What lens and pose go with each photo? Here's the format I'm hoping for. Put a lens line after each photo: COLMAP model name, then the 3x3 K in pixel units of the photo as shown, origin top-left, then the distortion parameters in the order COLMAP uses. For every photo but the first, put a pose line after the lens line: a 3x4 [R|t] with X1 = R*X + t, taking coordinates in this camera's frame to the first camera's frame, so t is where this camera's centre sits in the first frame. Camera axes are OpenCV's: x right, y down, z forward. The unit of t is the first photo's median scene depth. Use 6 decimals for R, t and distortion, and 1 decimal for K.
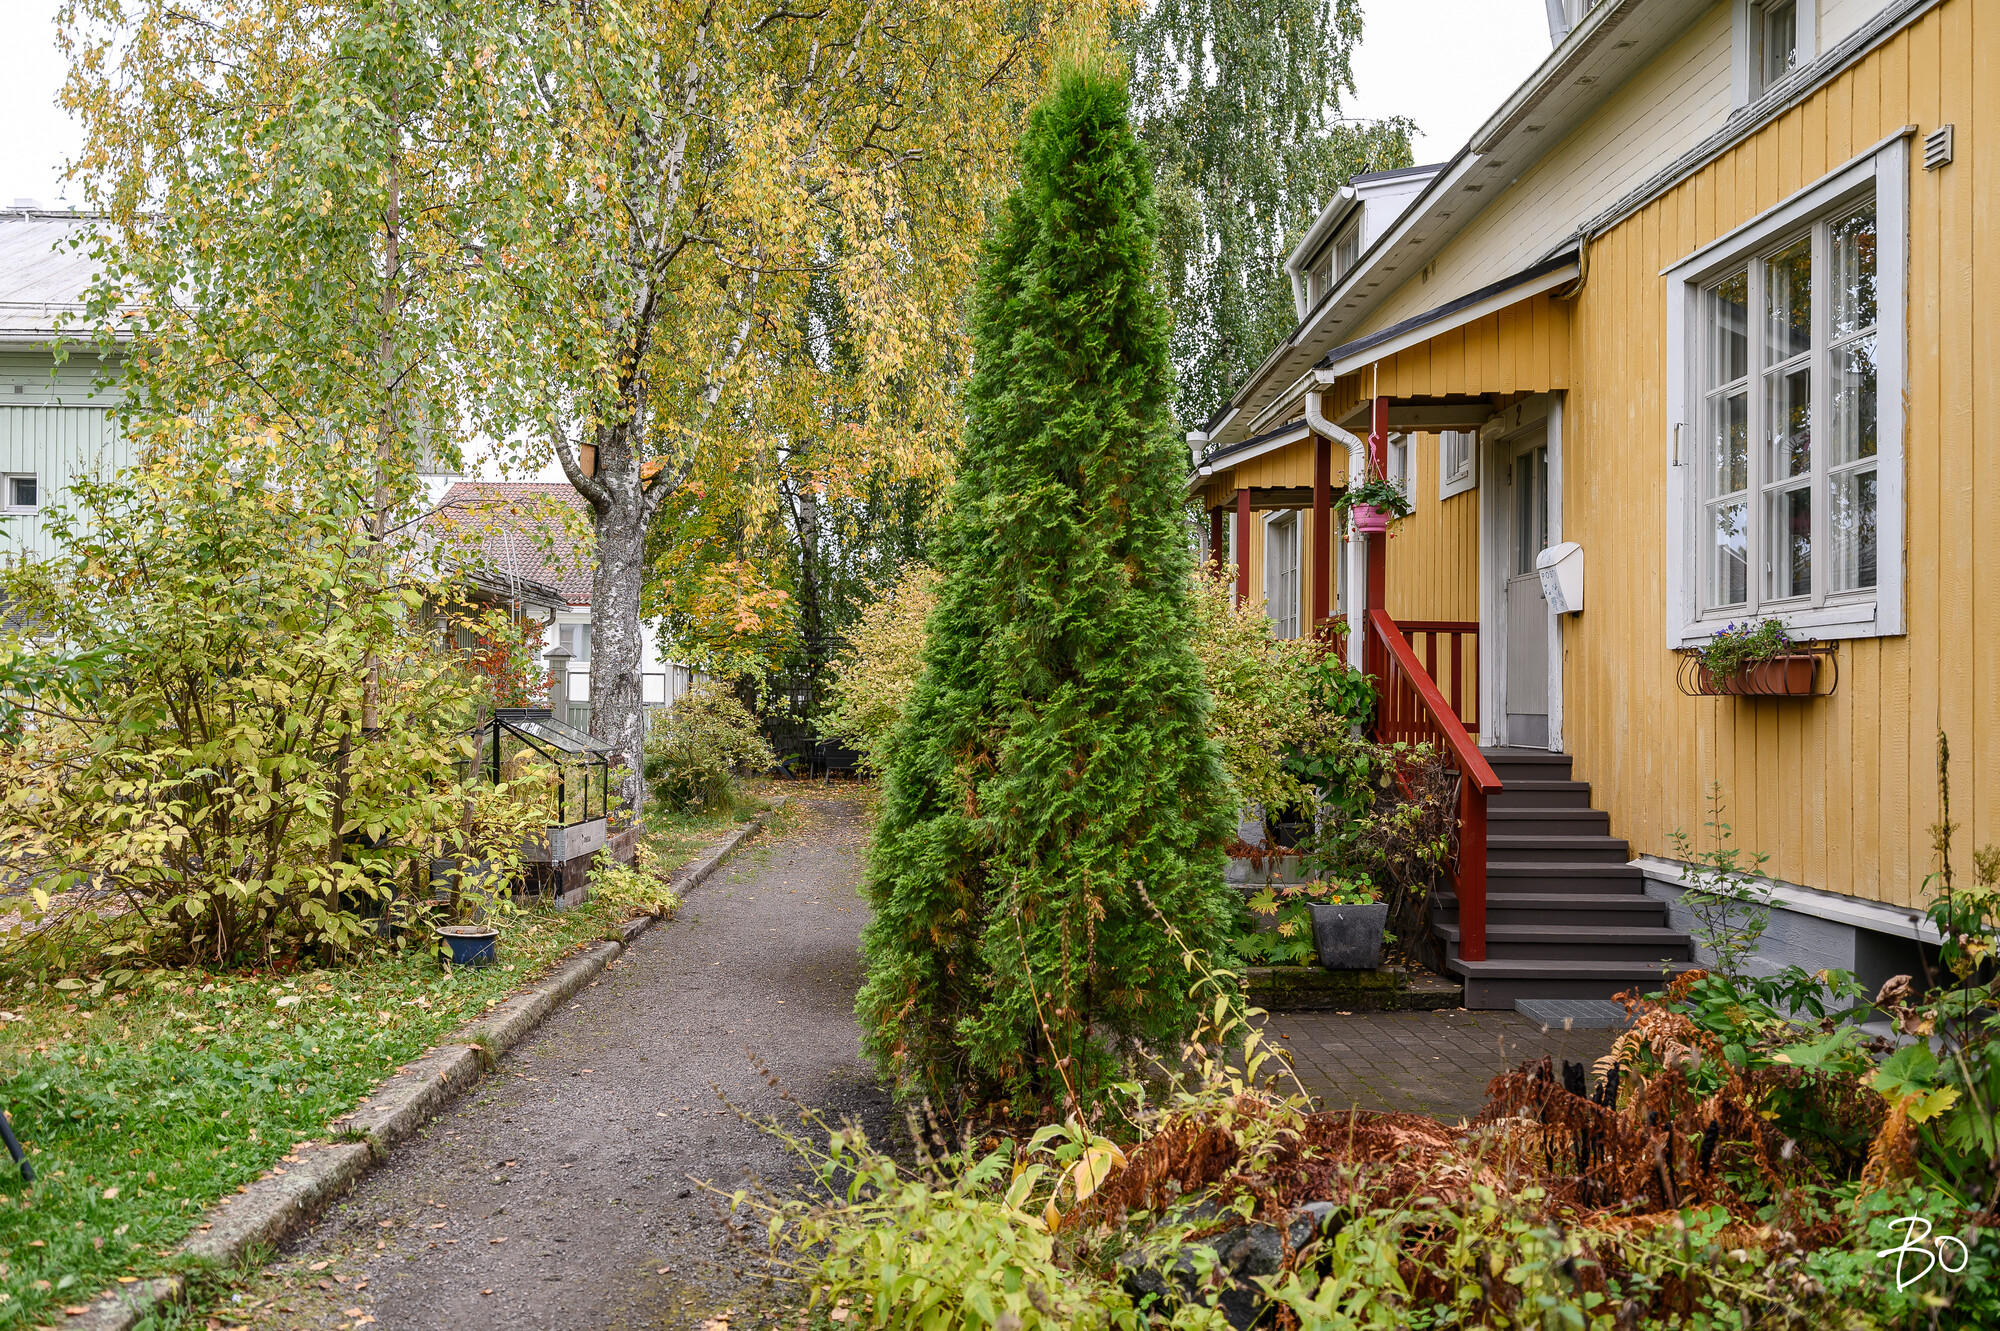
lens RADIAL K [[1659.0, 0, 1008.5], [0, 1659.0, 715.7], [0, 0, 1]] dist [0.010624, -0.007229]
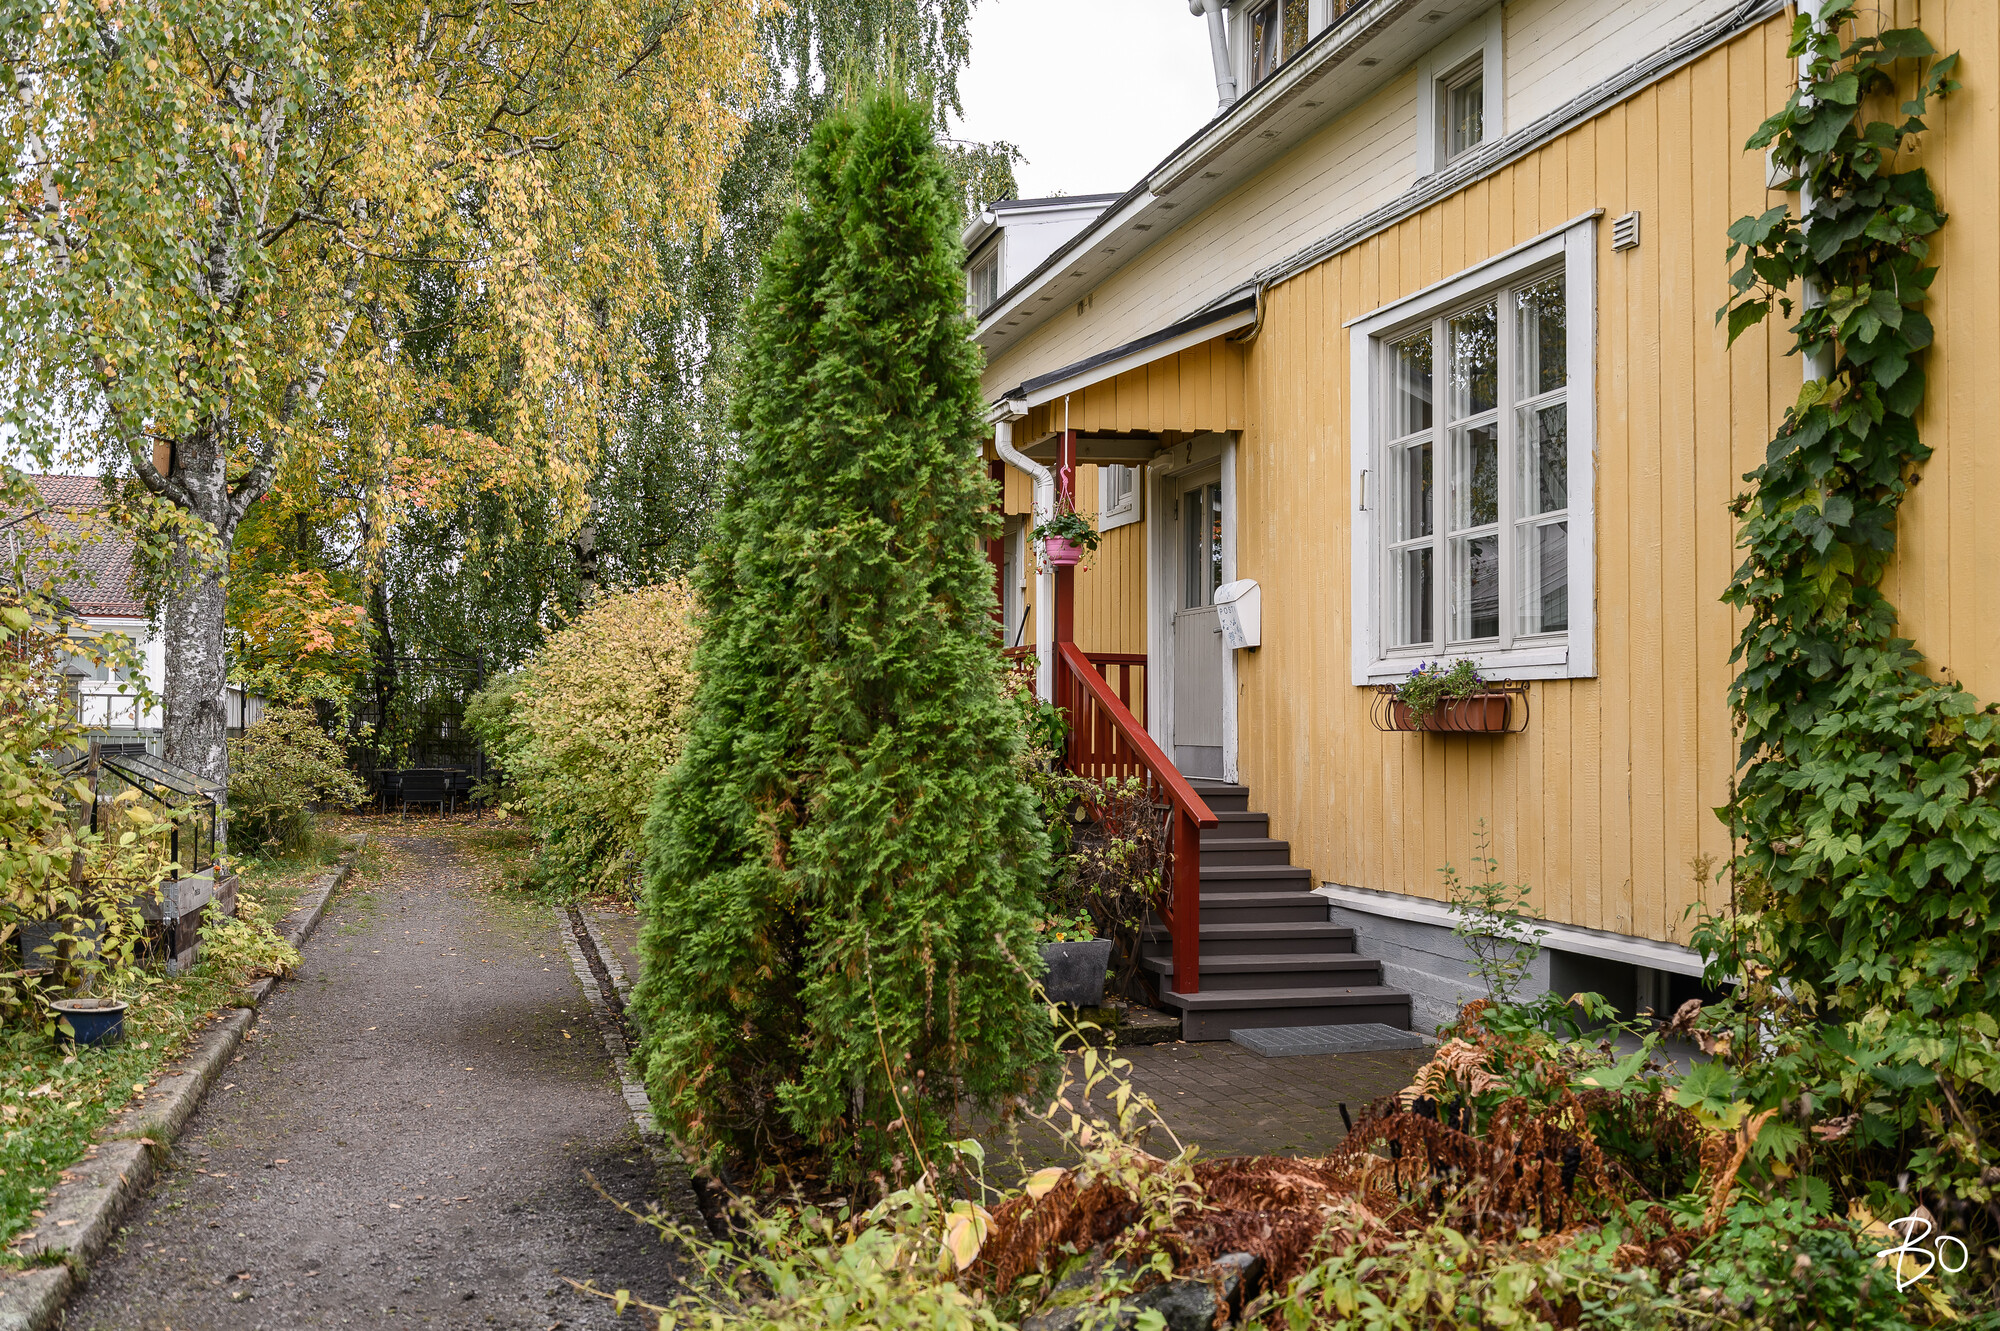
lens RADIAL K [[1719.6, 0, 1002.5], [0, 1719.6, 715.2], [0, 0, 1]] dist [0.009588, -0.010806]
pose [[0.967092, 0.001336, 0.254424, -0.091927], [0.002037, 0.999913, -0.012996, -0.007899], [-0.254419, 0.013086, 0.967005, 0.012572]]
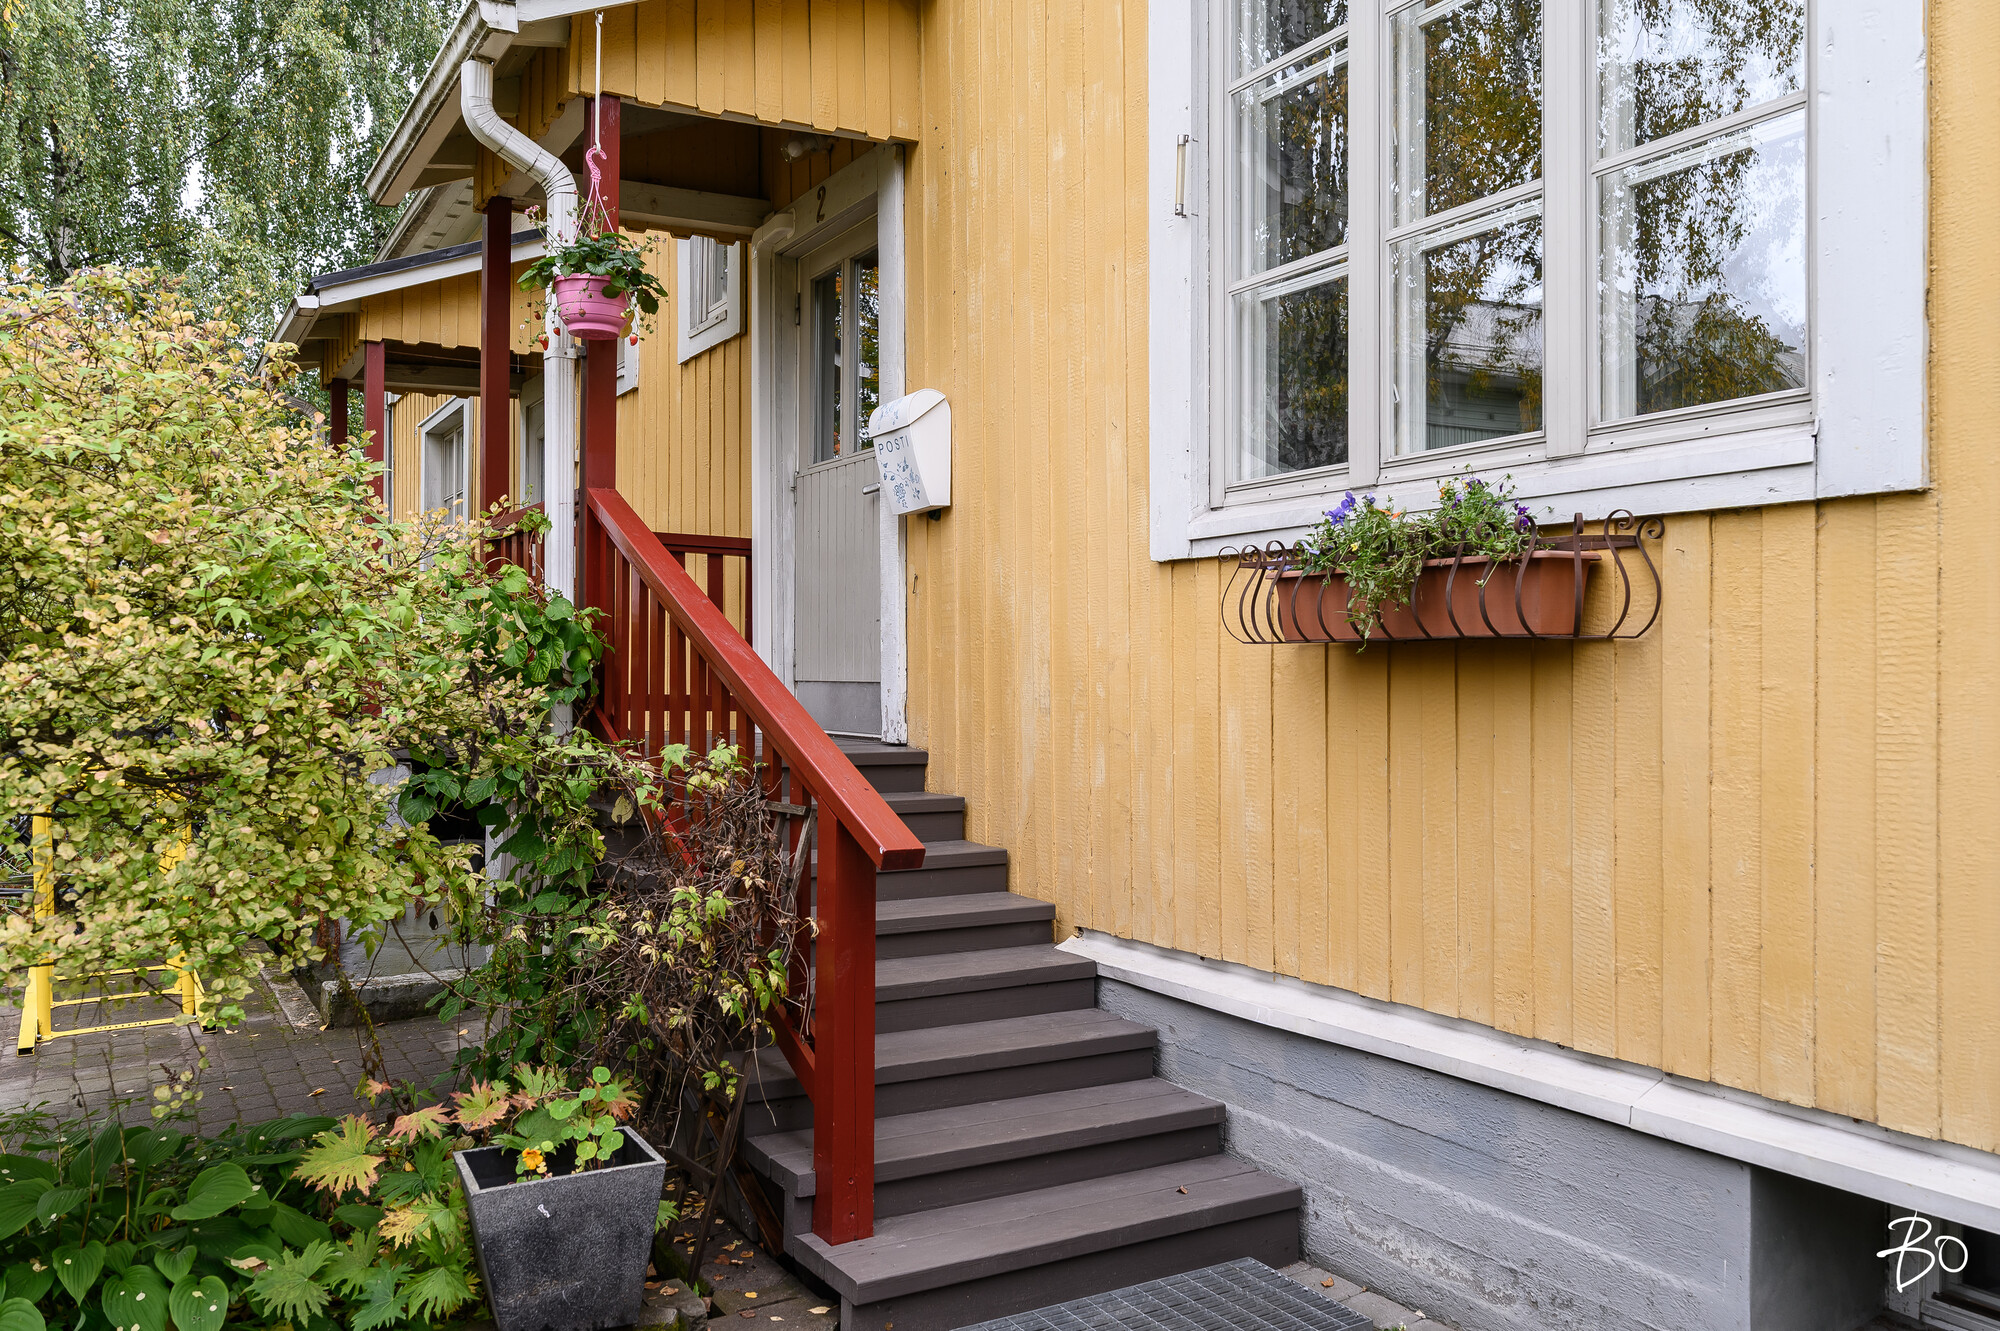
lens RADIAL K [[1512.3, 0, 992.3], [0, 1512.3, 671.2], [0, 0, 1]] dist [0.015022, -0.015086]
pose [[0.877008, 0.000045, 0.480475, 0.114969], [0.003809, 0.999968, -0.007047, -0.000778], [-0.480460, 0.008010, 0.876980, 0.600991]]
